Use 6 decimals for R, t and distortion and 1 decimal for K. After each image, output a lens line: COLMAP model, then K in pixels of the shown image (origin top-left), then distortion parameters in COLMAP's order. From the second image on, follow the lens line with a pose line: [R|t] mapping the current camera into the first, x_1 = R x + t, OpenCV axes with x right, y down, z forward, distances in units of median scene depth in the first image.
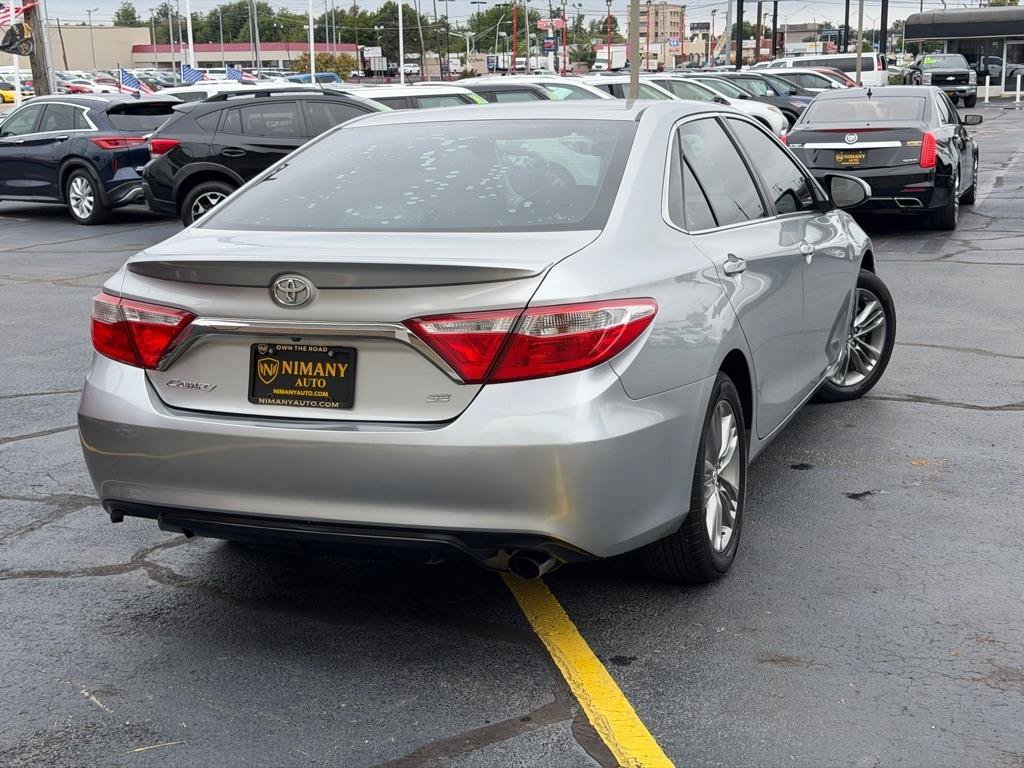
lens RADIAL K [[1400.5, 0, 520.0], [0, 1400.5, 394.5], [0, 0, 1]] dist [0.109152, 0.000000]
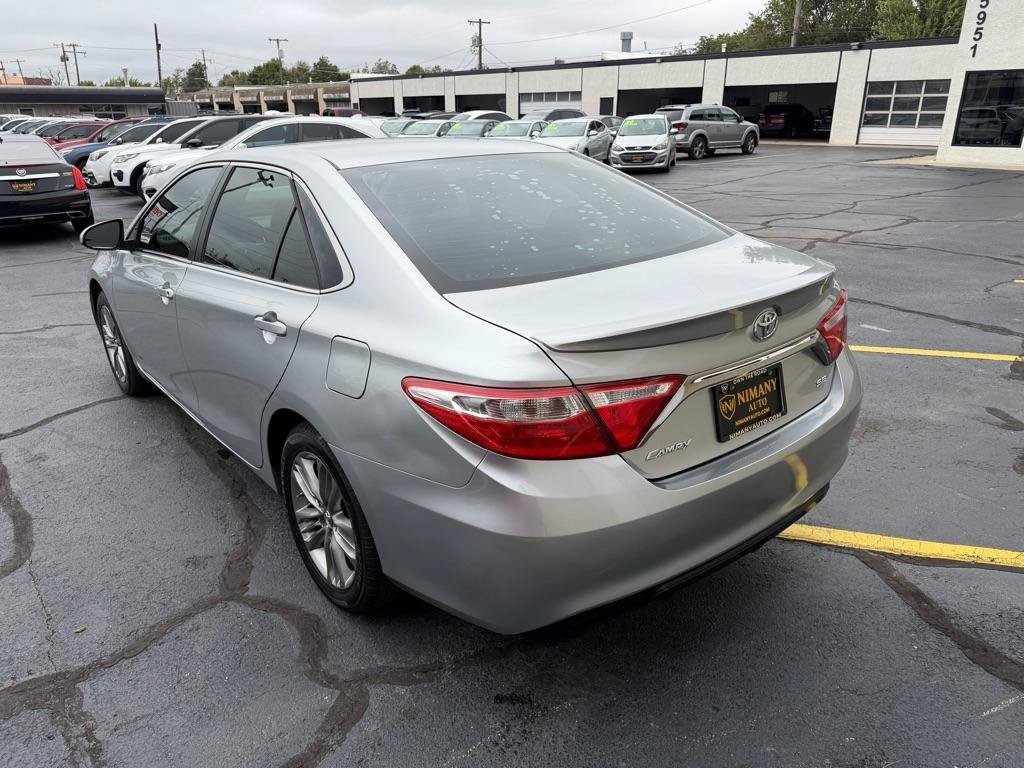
lens RADIAL K [[721.2, 0, 507.6], [0, 721.2, 382.2], [0, 0, 1]] dist [0.024745, -0.025182]
pose [[0.498169, -0.285646, 0.818679, -0.645968], [0.190960, 0.957140, 0.217756, -0.169566], [-0.845791, 0.047855, 0.531364, 0.802161]]
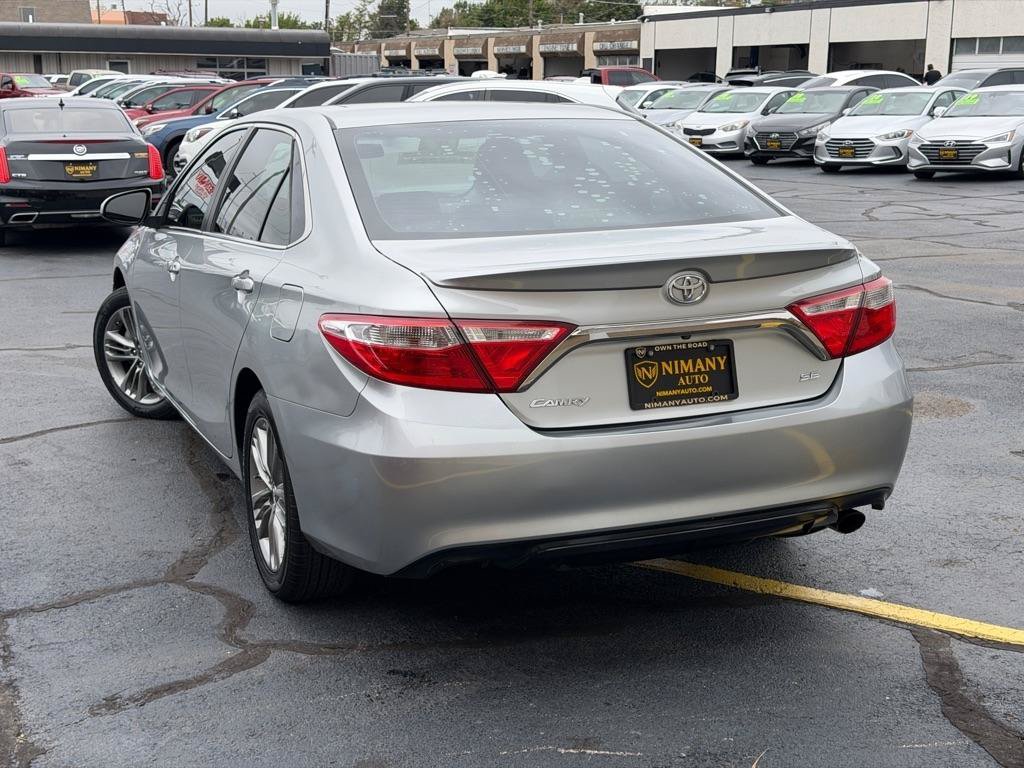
lens RADIAL K [[1400.5, 0, 509.9], [0, 1400.5, 401.1], [0, 0, 1]] dist [0.109152, 0.000000]
pose [[0.729142, -0.130505, 0.671804, -0.843949], [0.135455, 0.989750, 0.045253, -0.051640], [-0.670823, 0.058004, 0.739346, 0.329076]]
